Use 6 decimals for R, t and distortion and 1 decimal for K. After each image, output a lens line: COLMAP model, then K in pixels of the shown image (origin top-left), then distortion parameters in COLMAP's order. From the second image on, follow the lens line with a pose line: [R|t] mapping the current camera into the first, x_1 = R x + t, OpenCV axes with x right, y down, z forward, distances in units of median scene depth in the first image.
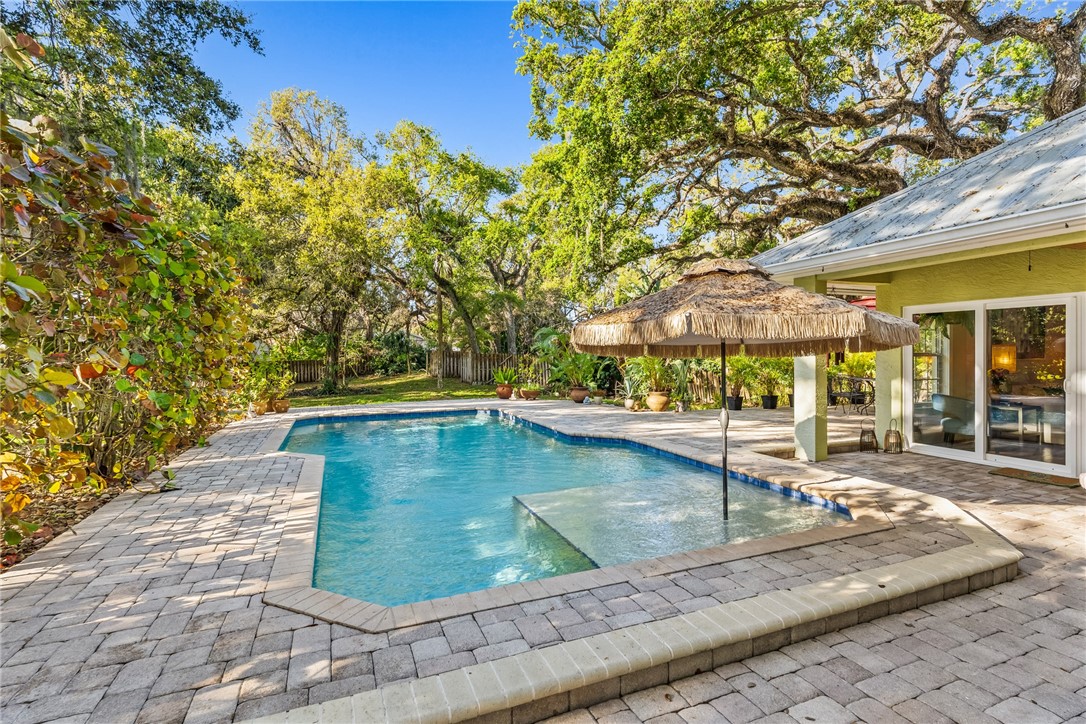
lens RADIAL K [[514.3, 0, 544.8], [0, 514.3, 359.2], [0, 0, 1]] dist [-0.001554, 0.000925]
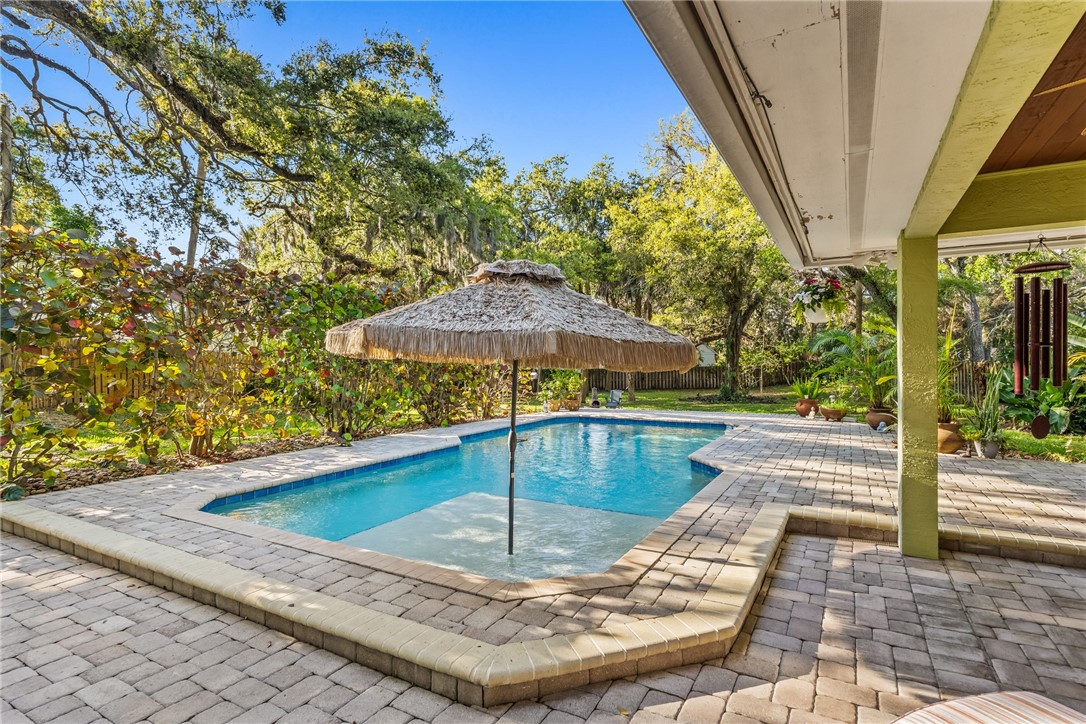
lens RADIAL K [[547.7, 0, 543.1], [0, 547.7, 361.9], [0, 0, 1]] dist [-0.004497, -0.000475]
pose [[0.616368, 0.003277, -0.787452, 1.568529], [-0.007466, 0.999971, -0.001682, -0.023542], [0.787423, 0.006916, 0.616374, 0.644544]]
